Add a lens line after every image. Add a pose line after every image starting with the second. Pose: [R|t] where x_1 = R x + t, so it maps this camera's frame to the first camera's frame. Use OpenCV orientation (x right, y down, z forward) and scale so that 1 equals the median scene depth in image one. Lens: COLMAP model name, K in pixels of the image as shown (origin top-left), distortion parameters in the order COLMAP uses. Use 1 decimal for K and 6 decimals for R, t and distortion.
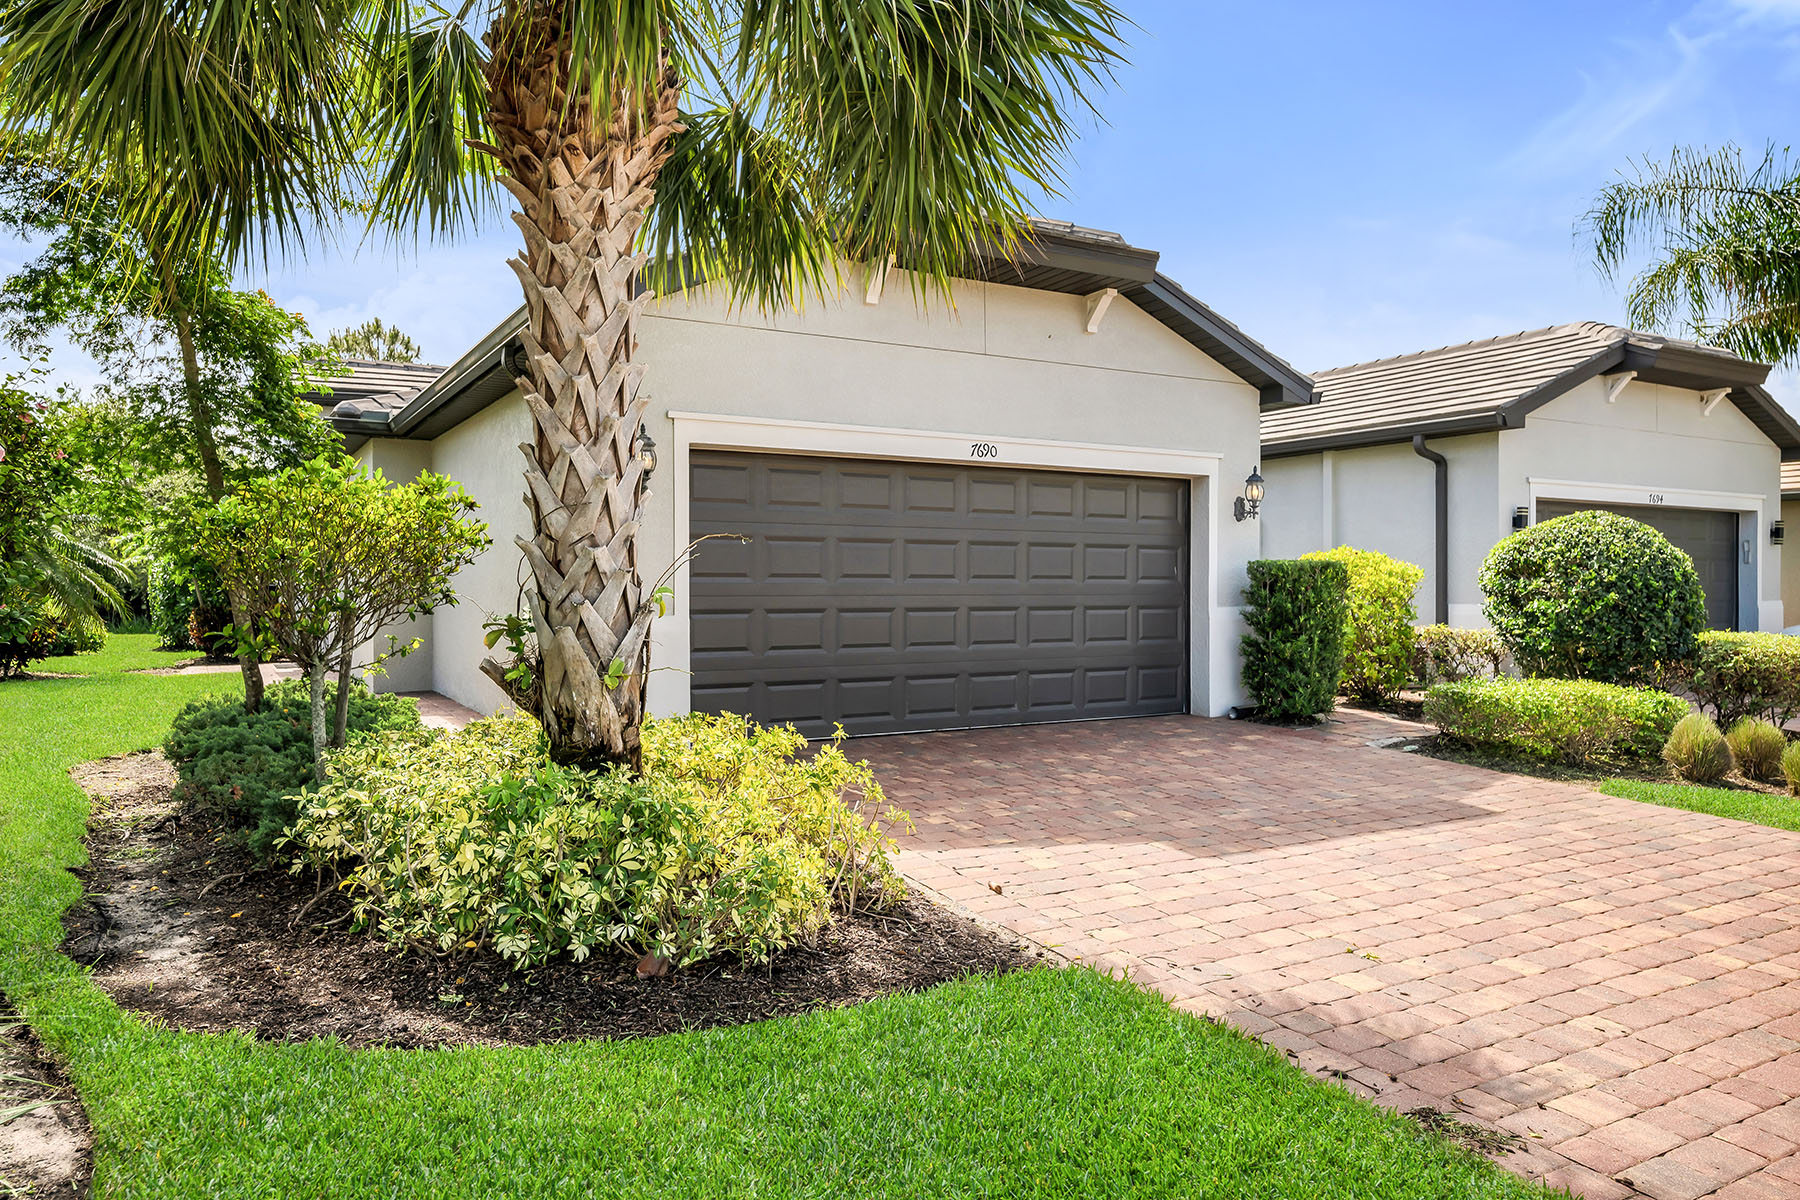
lens RADIAL K [[1183.0, 0, 903.8], [0, 1183.0, 595.7], [0, 0, 1]] dist [-0.009209, -0.001904]
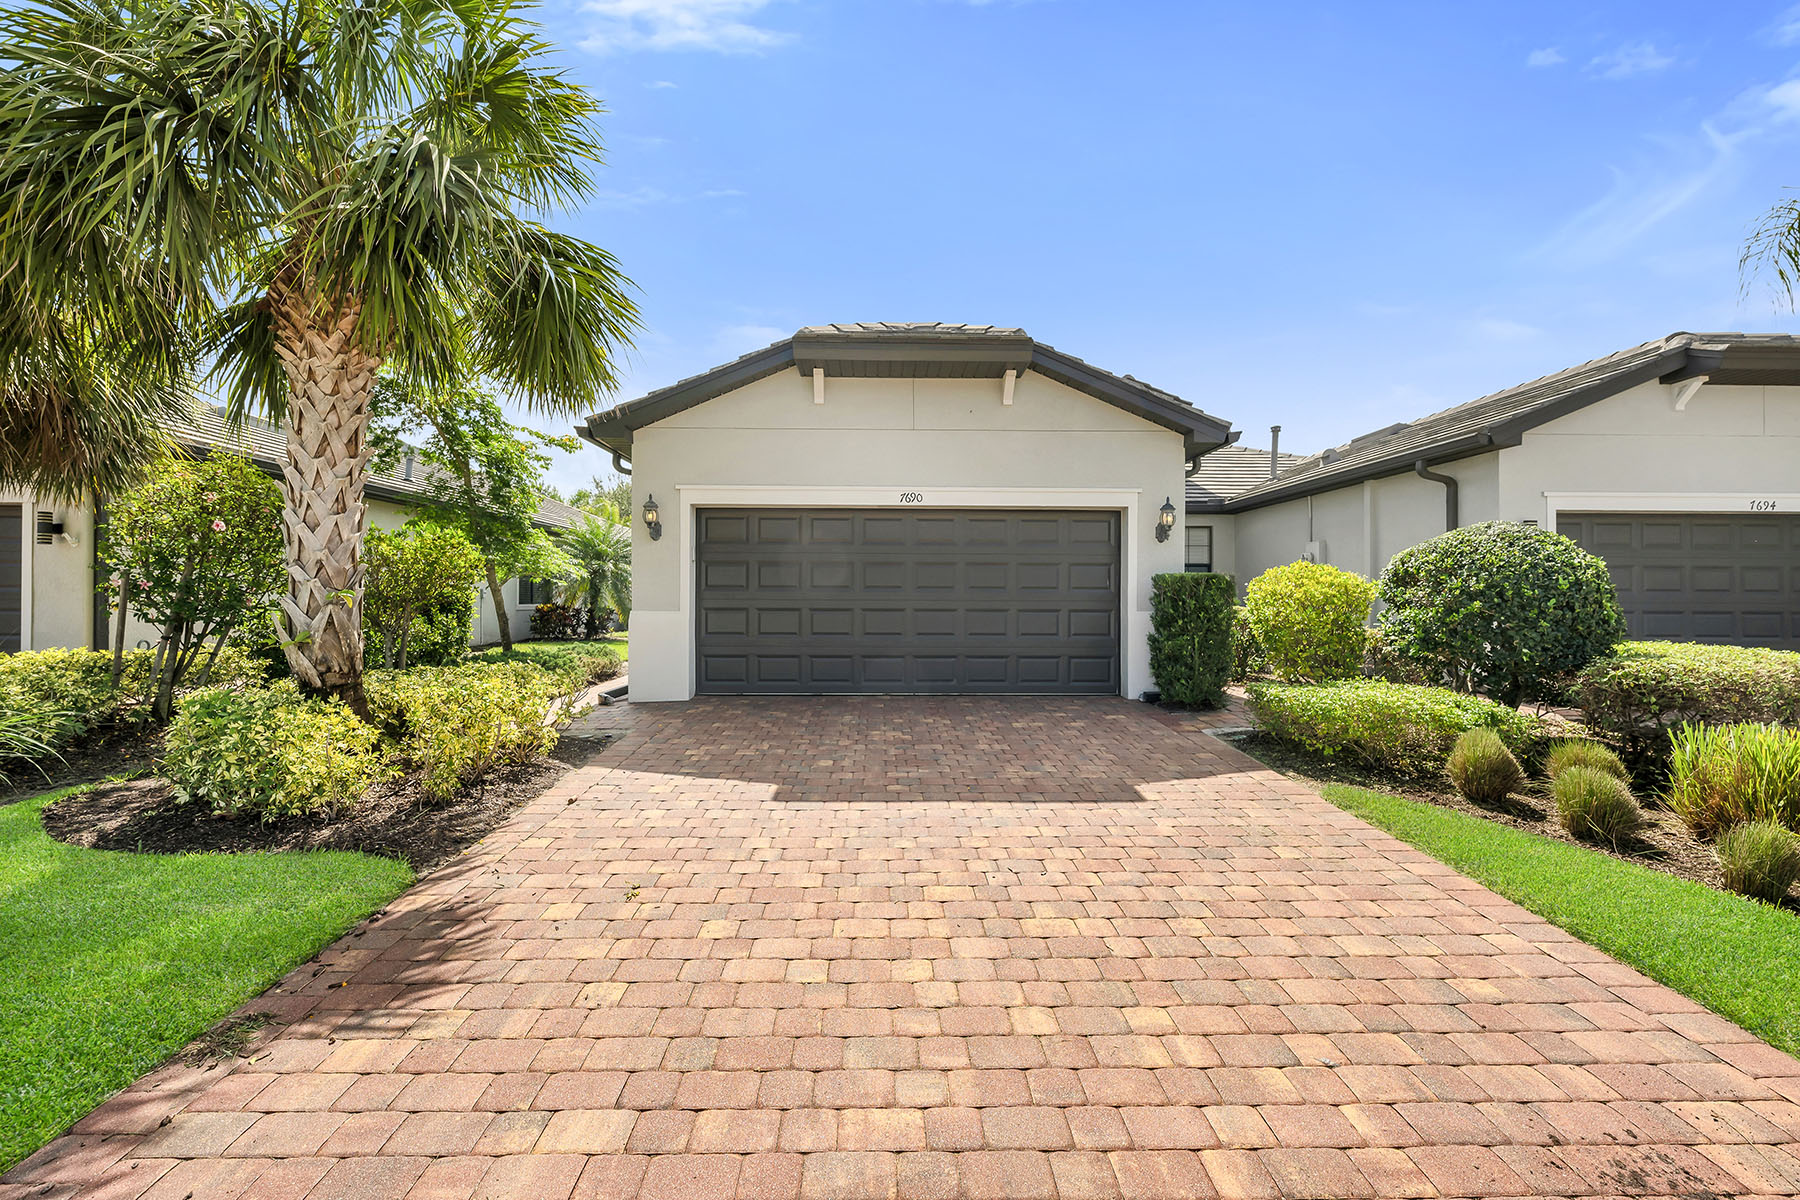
lens RADIAL K [[740.9, 0, 901.2], [0, 740.9, 597.1], [0, 0, 1]] dist [-0.002895, -0.000092]
pose [[0.879852, 0.003219, -0.475237, 0.464009], [-0.007433, 0.999948, -0.006989, 0.001821], [0.475190, 0.009681, 0.879830, 0.213379]]
